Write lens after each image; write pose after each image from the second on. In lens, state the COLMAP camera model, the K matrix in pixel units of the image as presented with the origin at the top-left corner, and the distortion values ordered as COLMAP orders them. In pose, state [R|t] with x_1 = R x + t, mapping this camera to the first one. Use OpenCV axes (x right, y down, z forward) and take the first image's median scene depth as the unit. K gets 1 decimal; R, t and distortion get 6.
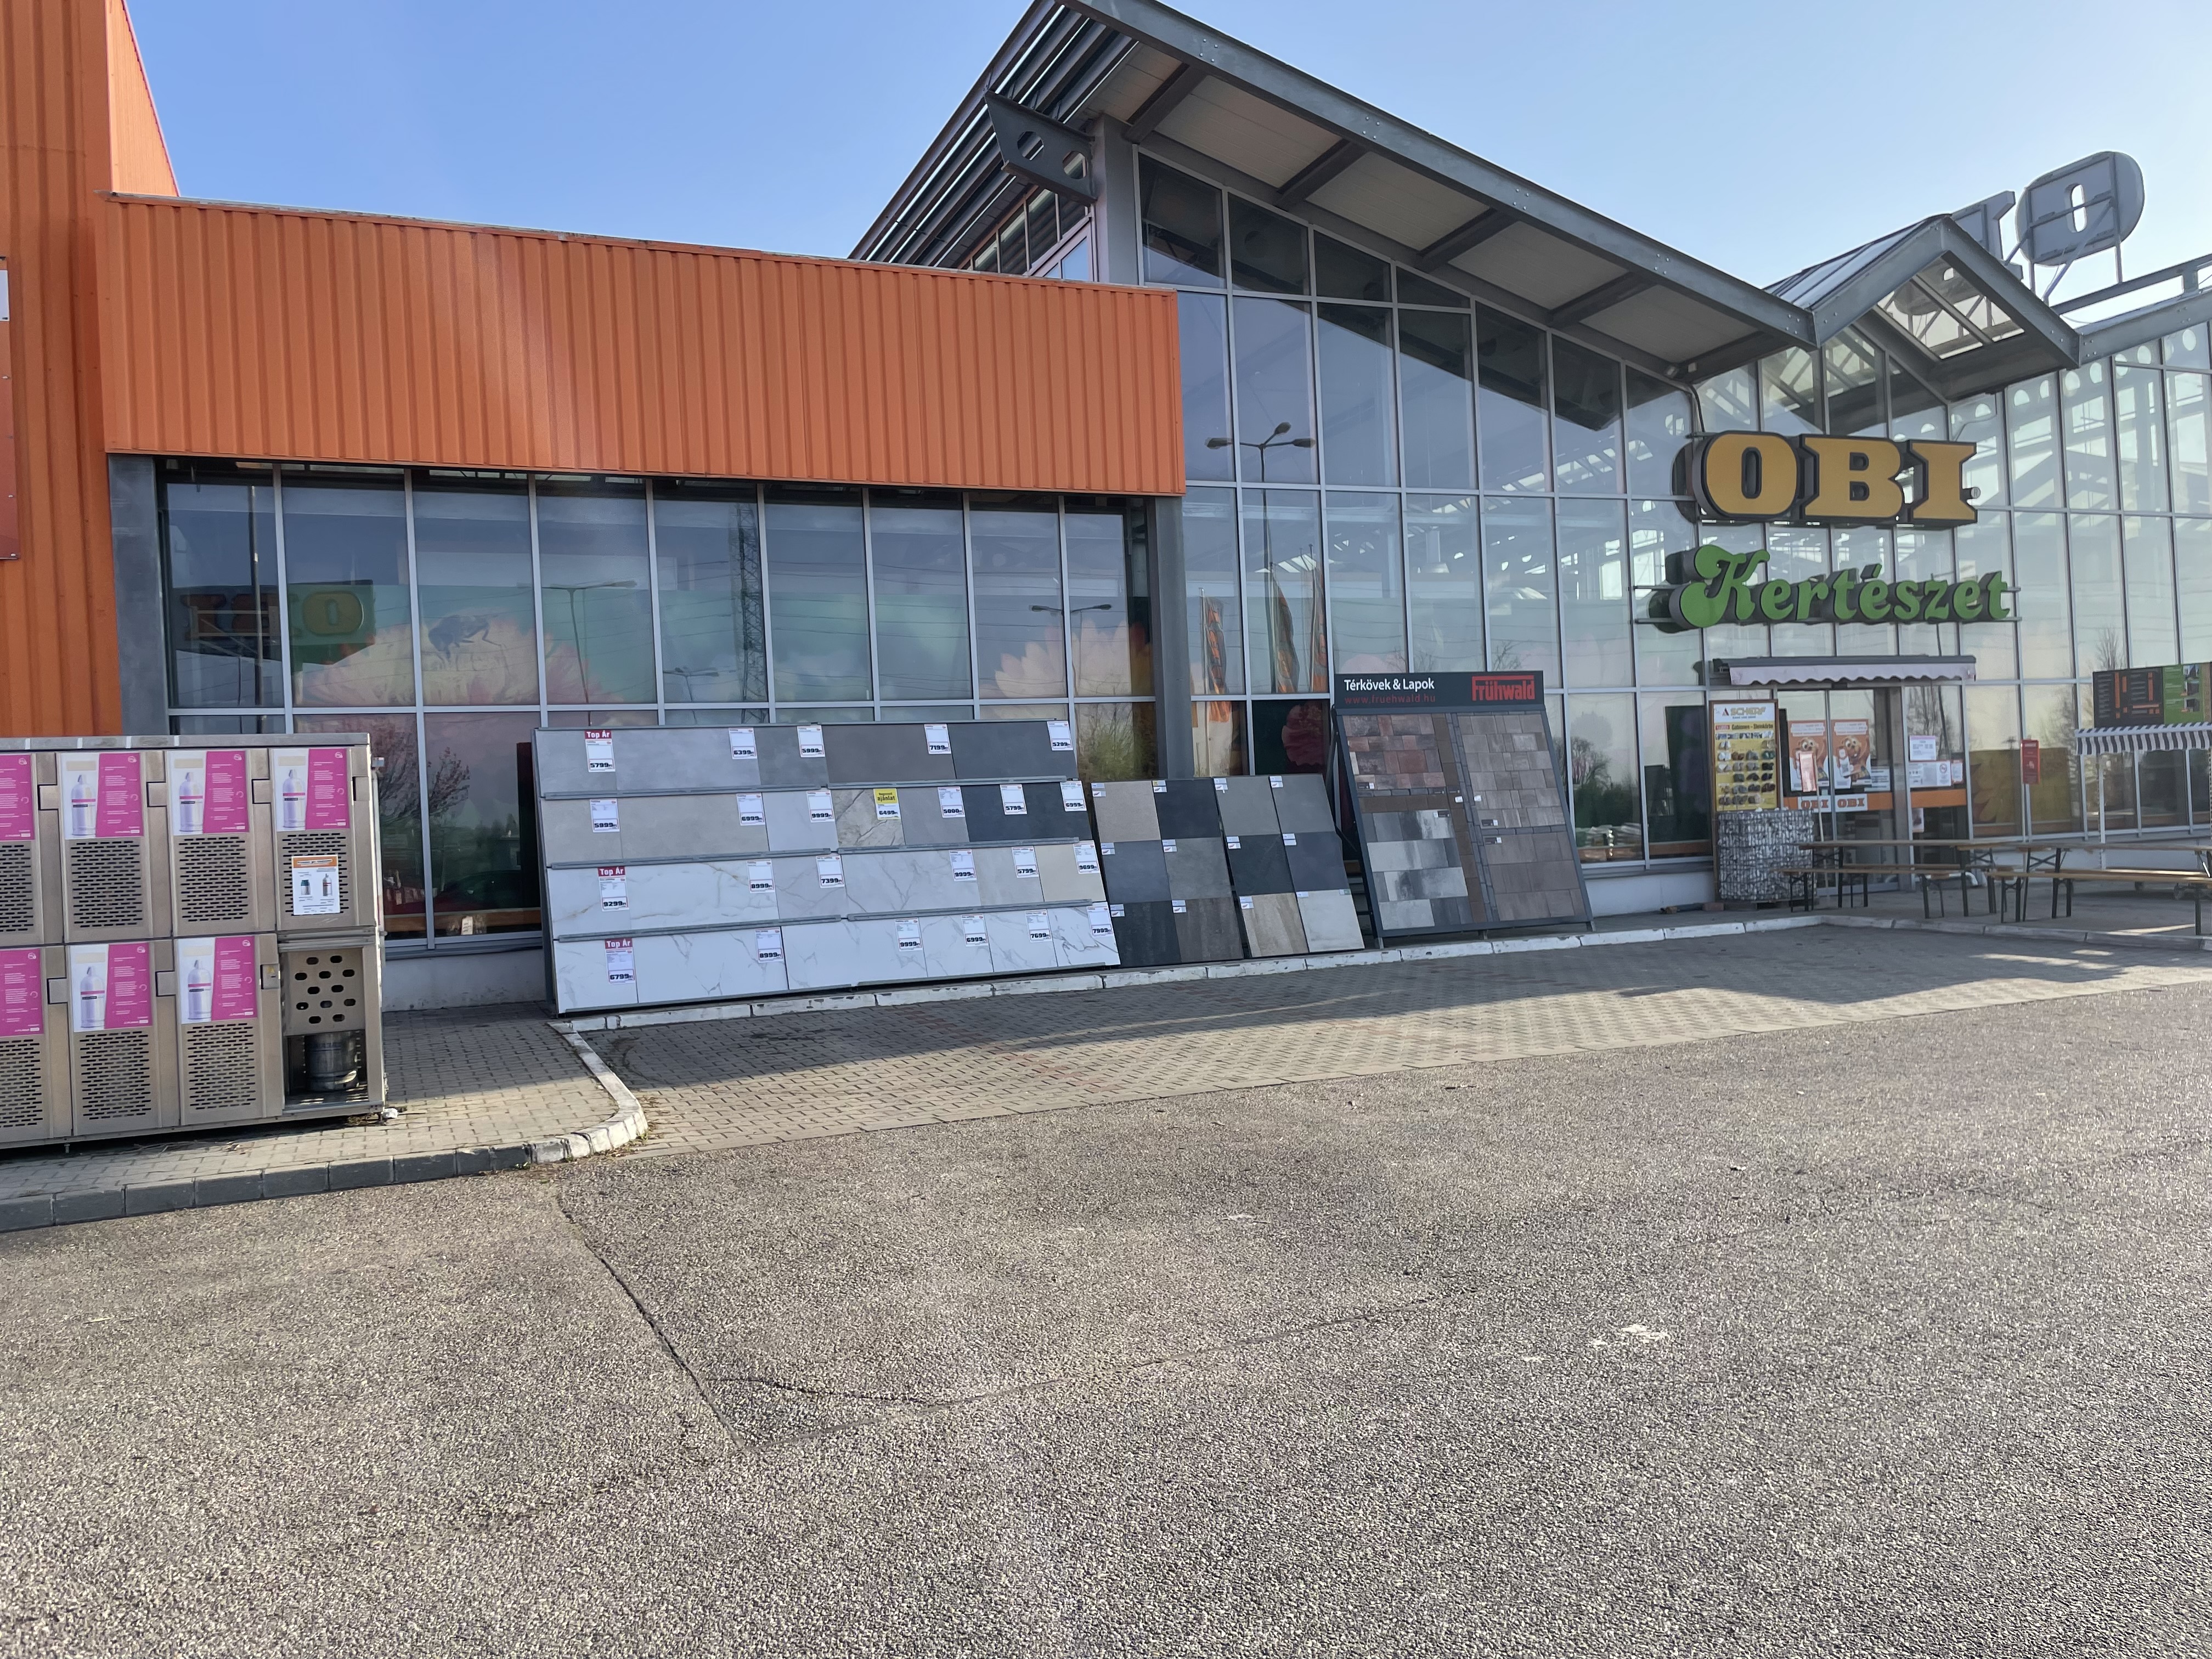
lens RADIAL K [[1677.8, 0, 1106.0], [0, 1677.8, 829.5], [0, 0, 1]] dist [0.093792, -0.120970]
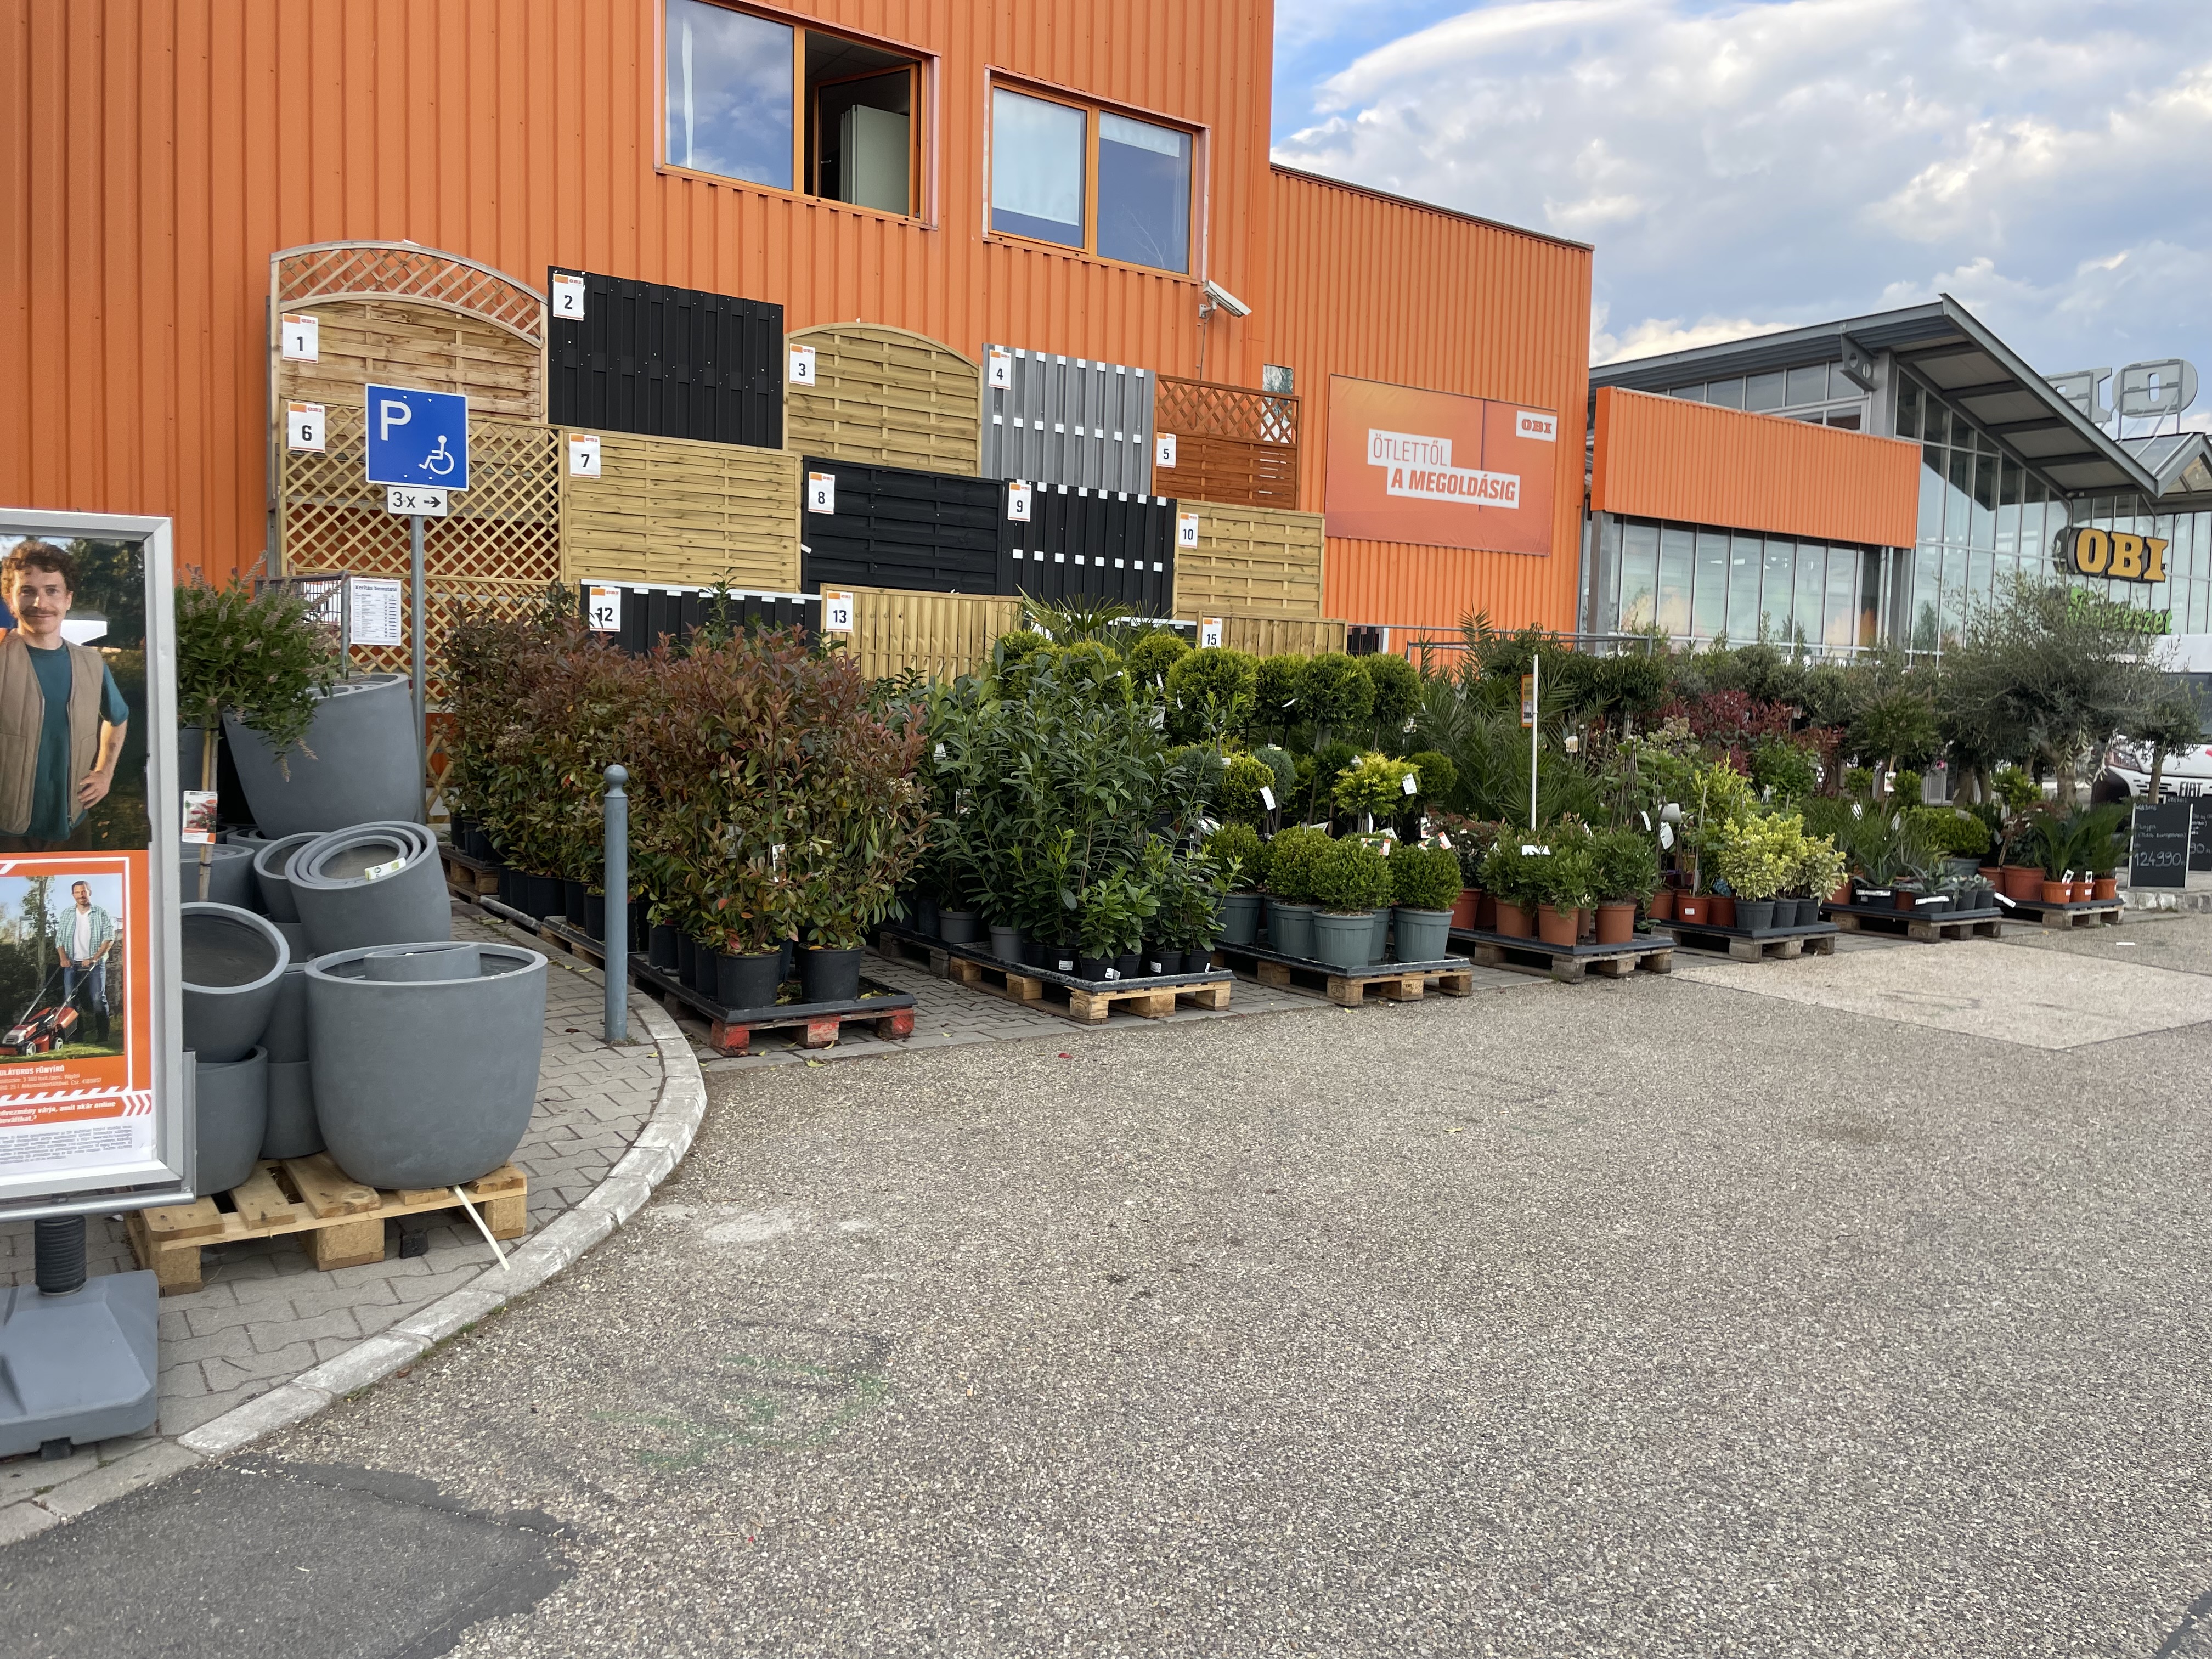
lens RADIAL K [[1664.2, 0, 1105.0], [0, 1664.2, 794.5], [0, 0, 1]] dist [0.091262, -0.130073]
pose [[0.975162, 0.063633, 0.212155, -1.082714], [-0.076987, 0.995498, 0.055285, 0.044267], [-0.207682, -0.070245, 0.975671, -0.639863]]
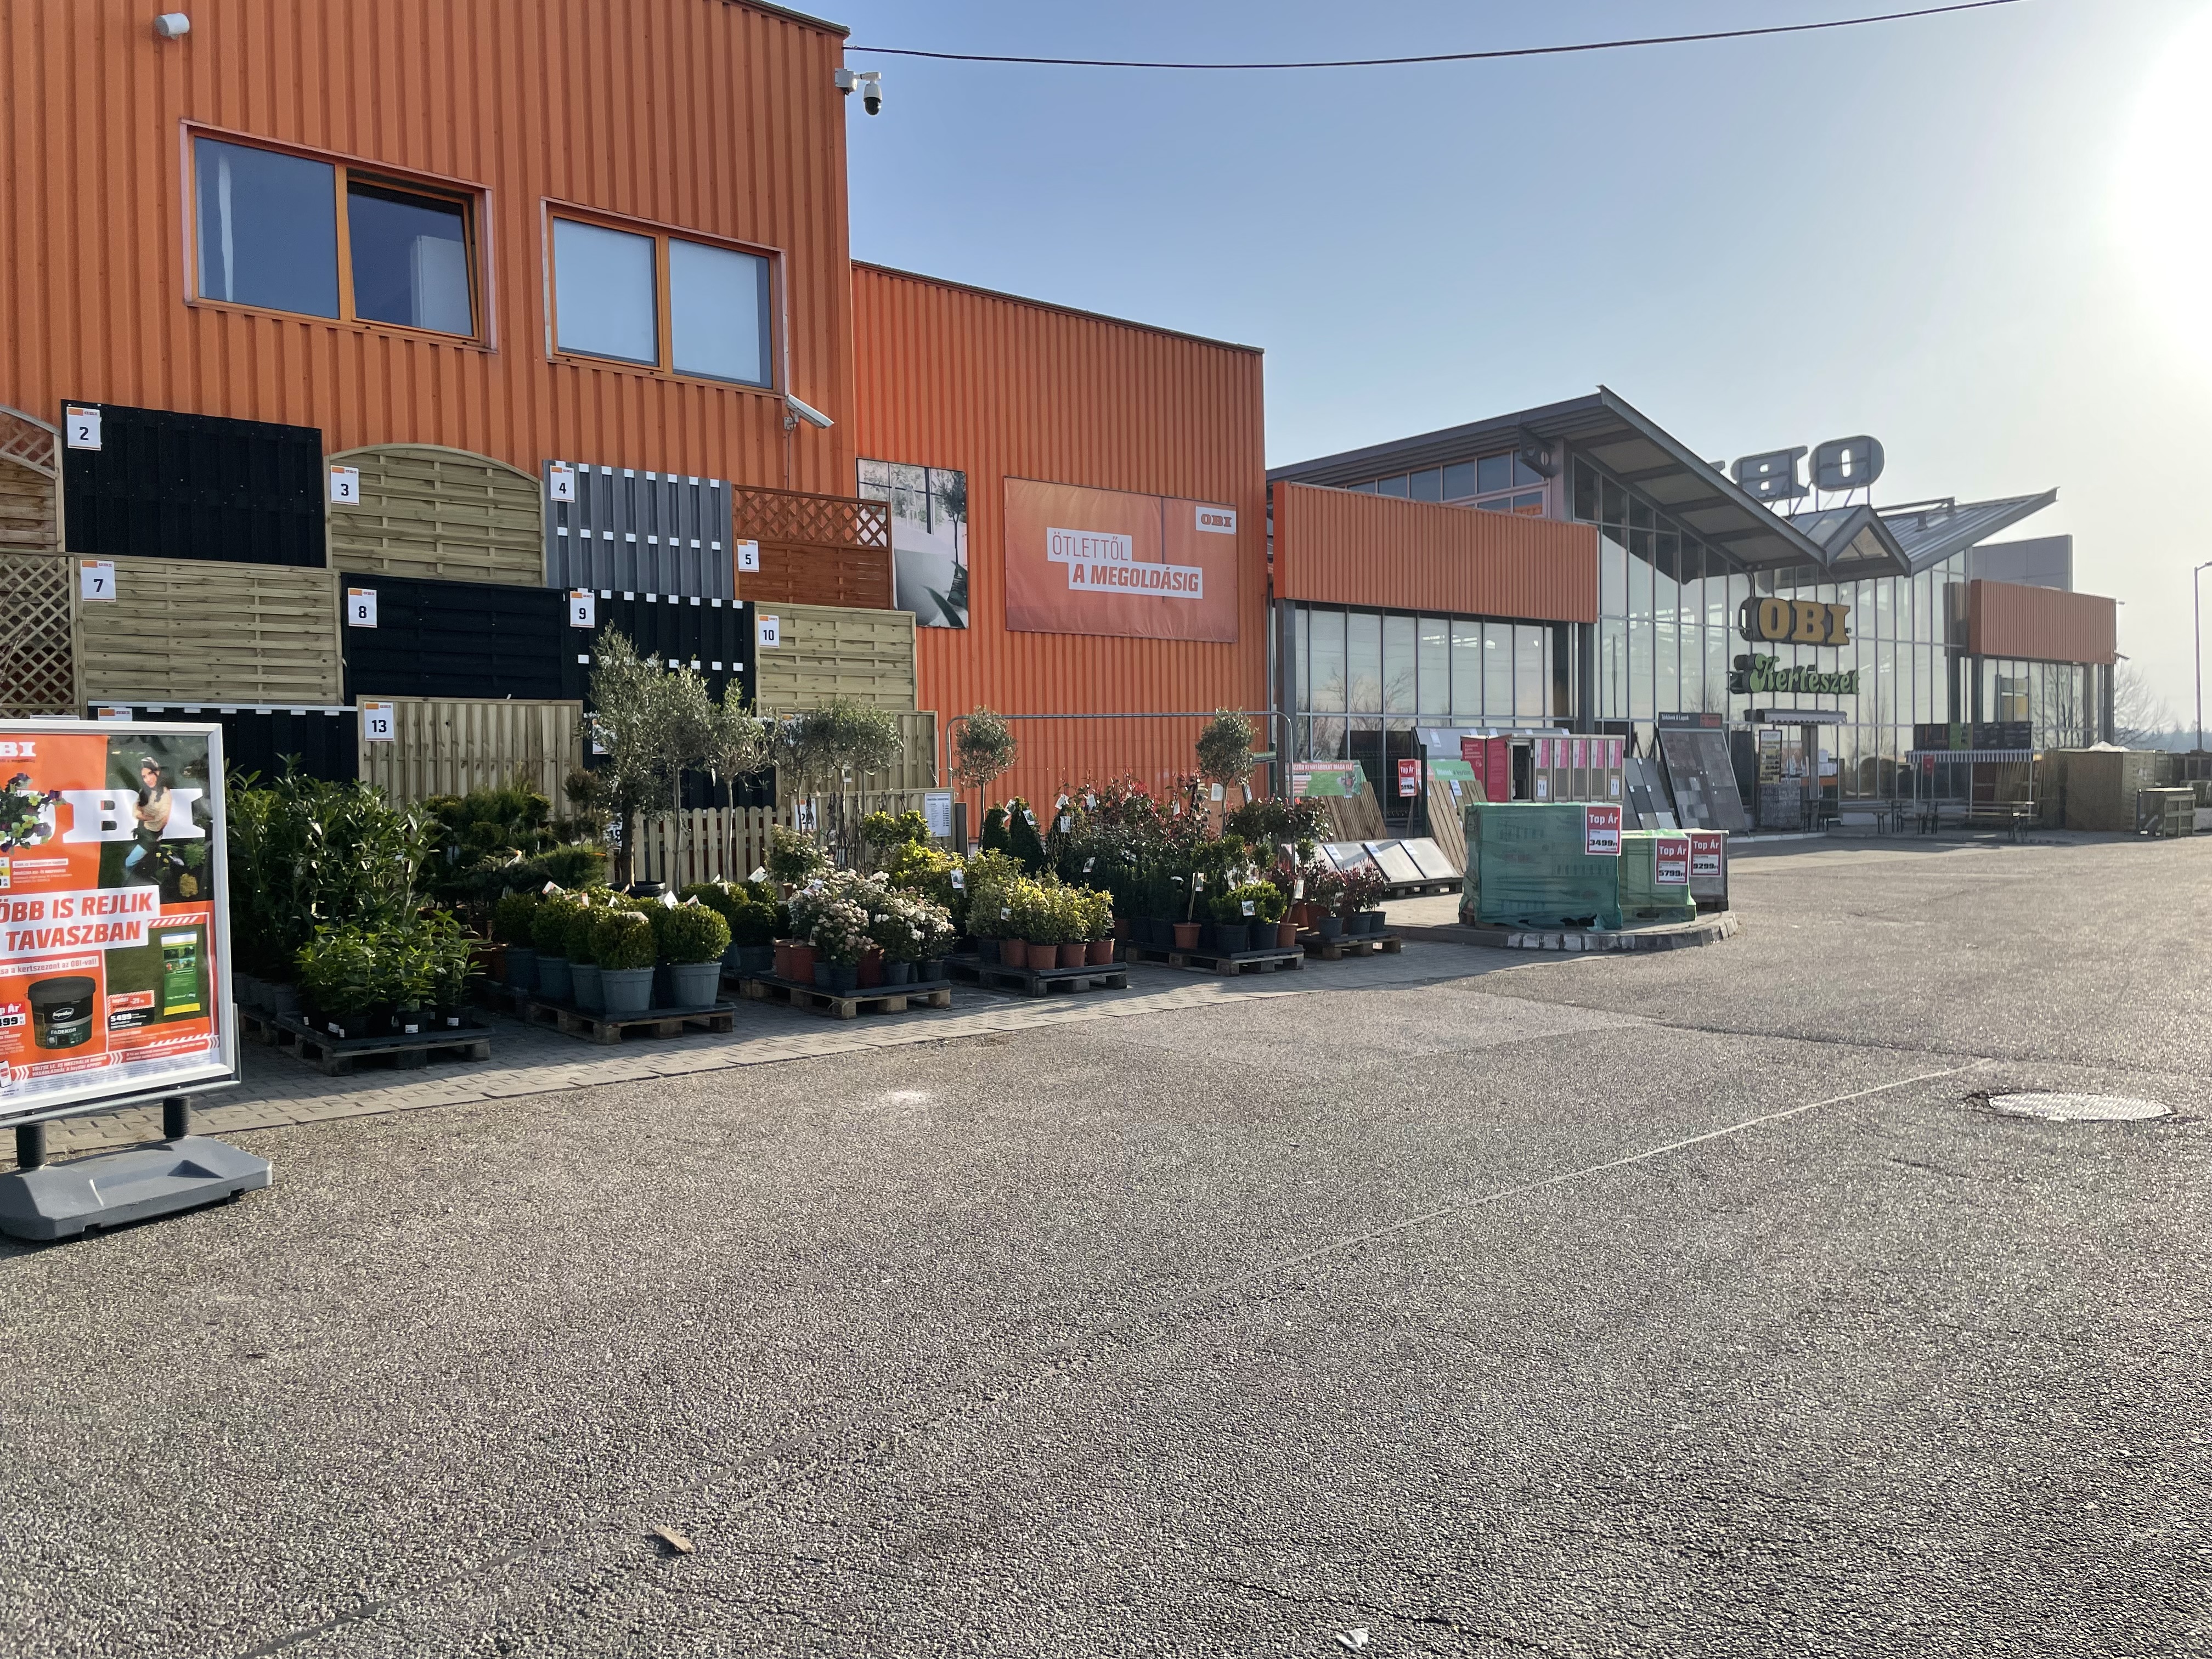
lens RADIAL K [[1677.8, 0, 1106.0], [0, 1677.8, 829.5], [0, 0, 1]] dist [0.093792, -0.120970]
pose [[0.955212, 0.026855, 0.294701, -0.975619], [-0.032333, 0.999383, 0.013729, 0.041882], [-0.294150, -0.022643, 0.955491, -0.713901]]
